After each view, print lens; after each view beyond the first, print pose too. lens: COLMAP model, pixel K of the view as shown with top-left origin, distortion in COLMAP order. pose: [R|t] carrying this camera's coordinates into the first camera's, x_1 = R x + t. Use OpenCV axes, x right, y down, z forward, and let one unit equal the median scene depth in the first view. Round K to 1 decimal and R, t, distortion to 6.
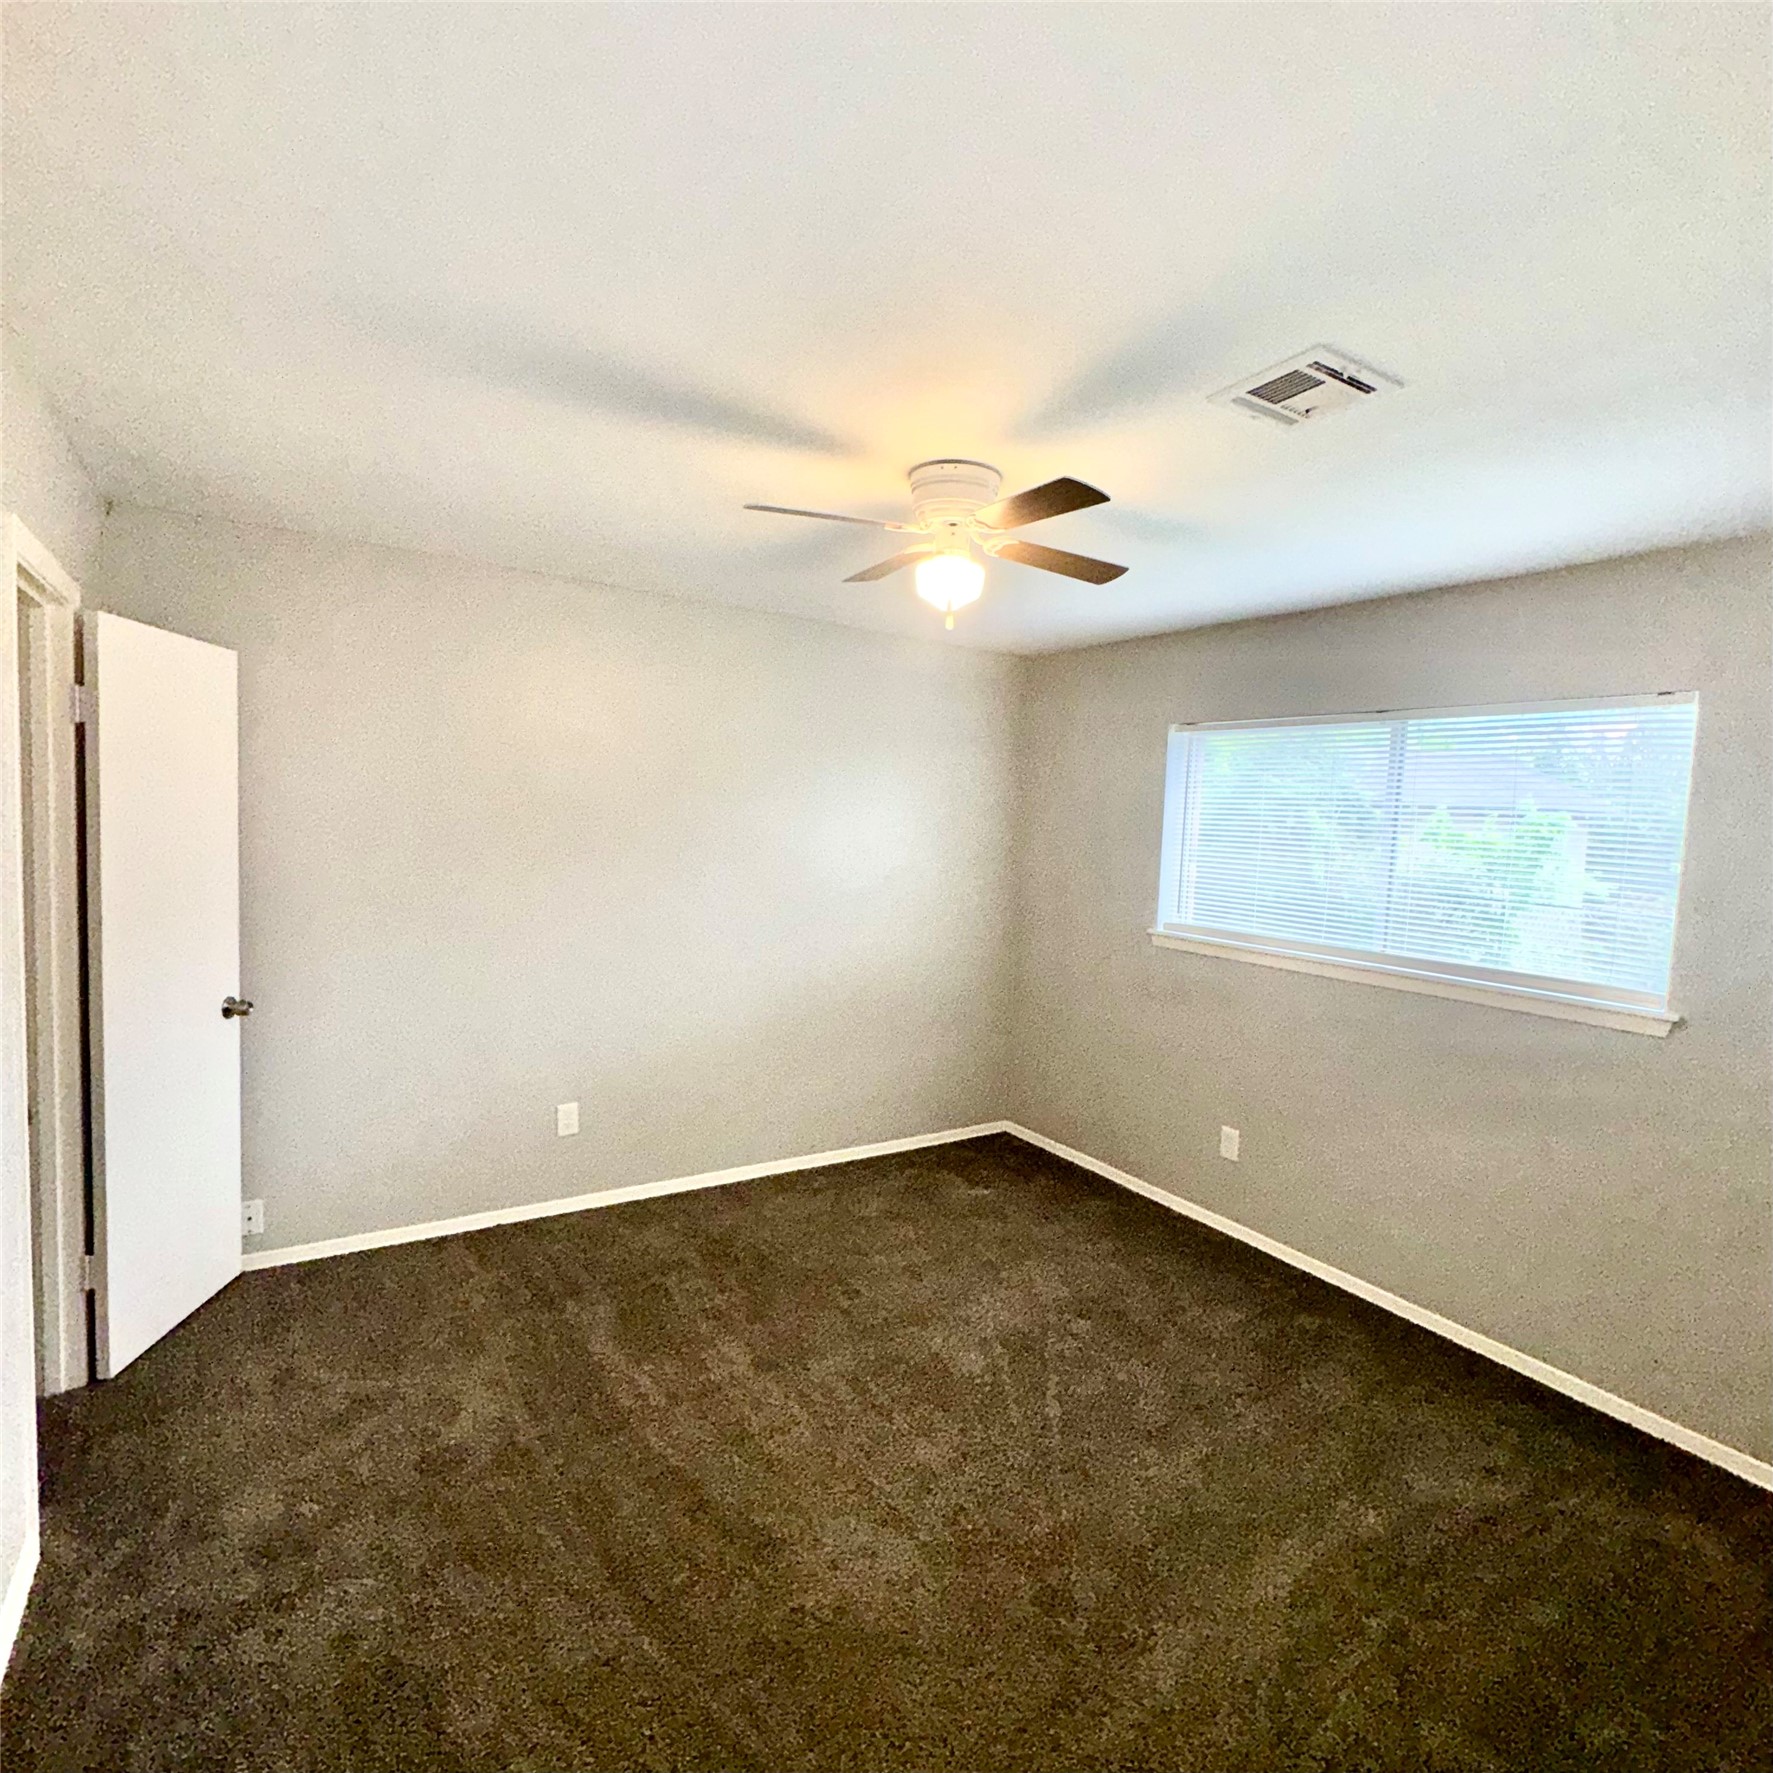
lens RADIAL K [[944.5, 0, 886.5], [0, 944.5, 886.5], [0, 0, 1]] dist [-0.001457, -0.000913]
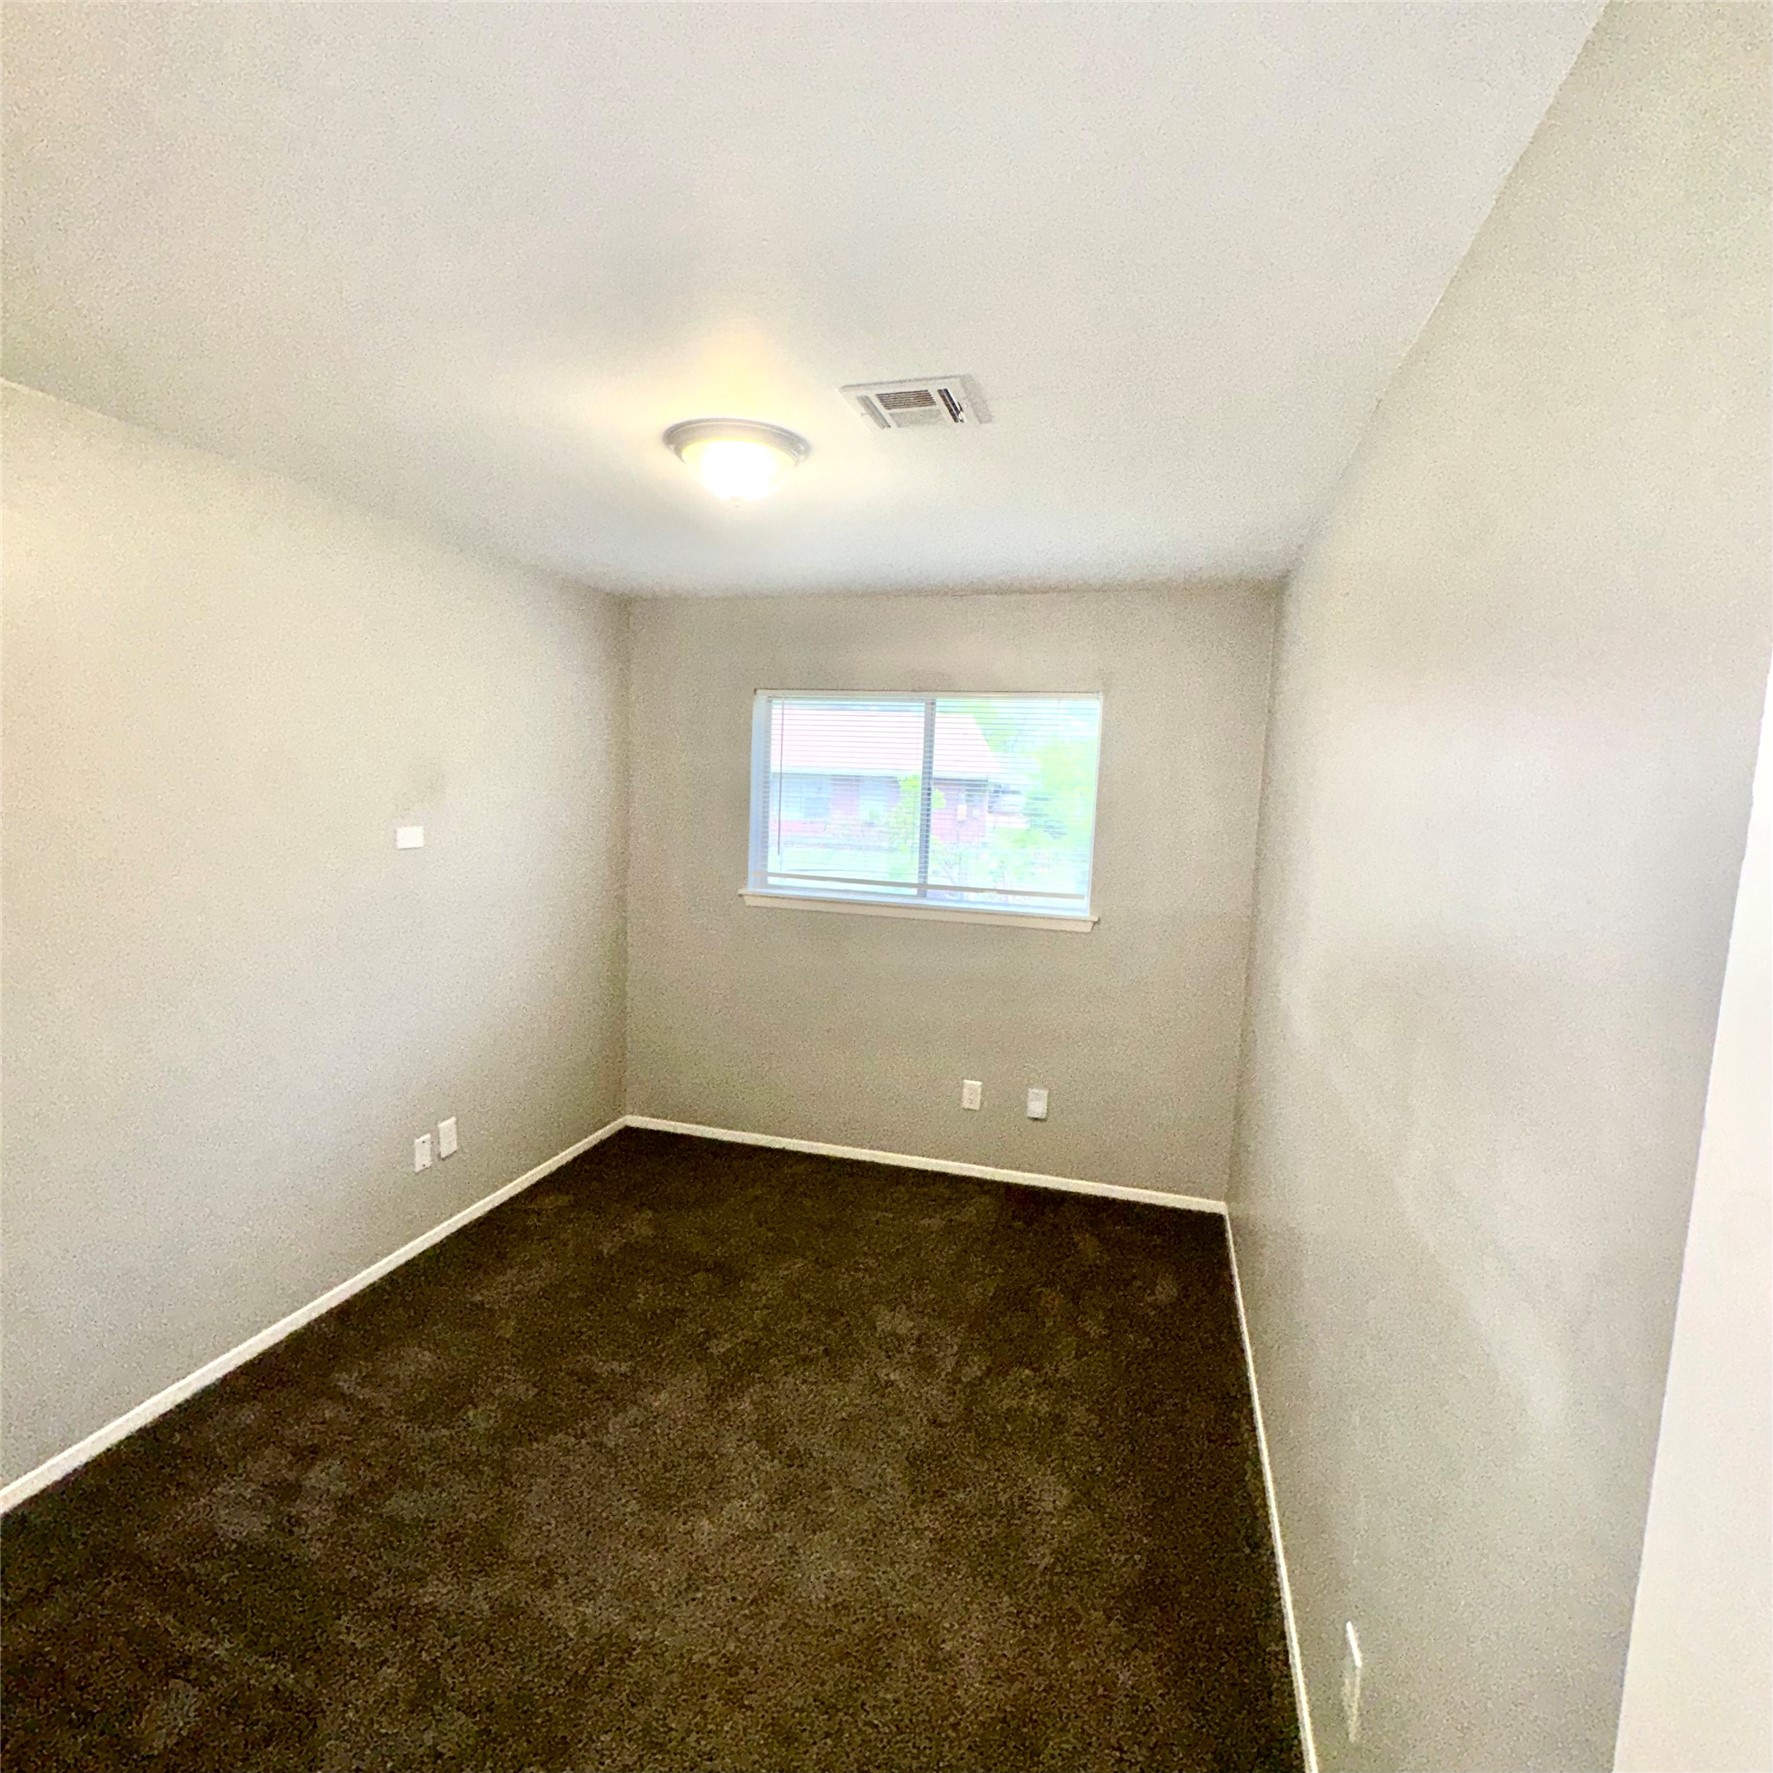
lens RADIAL K [[944.5, 0, 886.5], [0, 944.5, 886.5], [0, 0, 1]] dist [-0.001457, -0.000913]
pose [[0.712296, -0.104213, 0.694100, -0.342344], [0.054832, 0.994156, 0.092995, -0.053342], [-0.699734, -0.028181, 0.713847, 0.168746]]
